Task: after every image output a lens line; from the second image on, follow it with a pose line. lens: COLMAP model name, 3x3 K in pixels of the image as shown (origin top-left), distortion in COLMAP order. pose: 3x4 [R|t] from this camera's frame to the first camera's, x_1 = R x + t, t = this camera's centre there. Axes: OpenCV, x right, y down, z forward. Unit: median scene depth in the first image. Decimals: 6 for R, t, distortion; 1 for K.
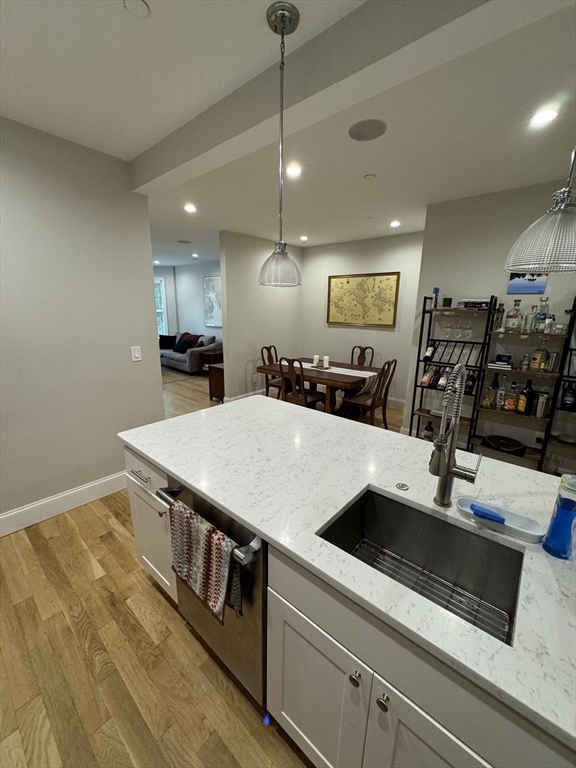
lens RADIAL K [[306.3, 0, 289.8], [0, 306.3, 382.1], [0, 0, 1]] dist [-0.001013, -0.000380]
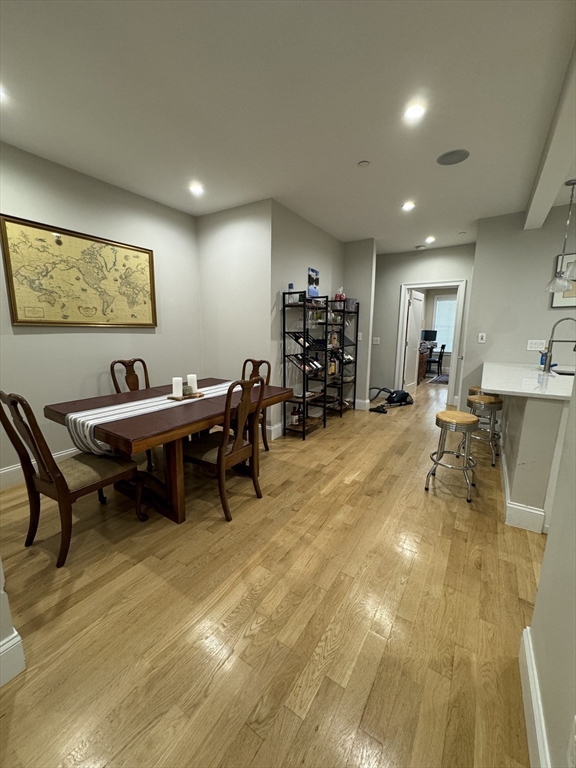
lens RADIAL K [[306.3, 0, 287.4], [0, 306.3, 382.2], [0, 0, 1]] dist [-0.001013, -0.000380]
pose [[-0.124255, -0.182576, 0.975309, -0.393311], [0.223928, 0.952409, 0.206818, -0.123878], [-0.966652, 0.244097, -0.077458, 0.723421]]
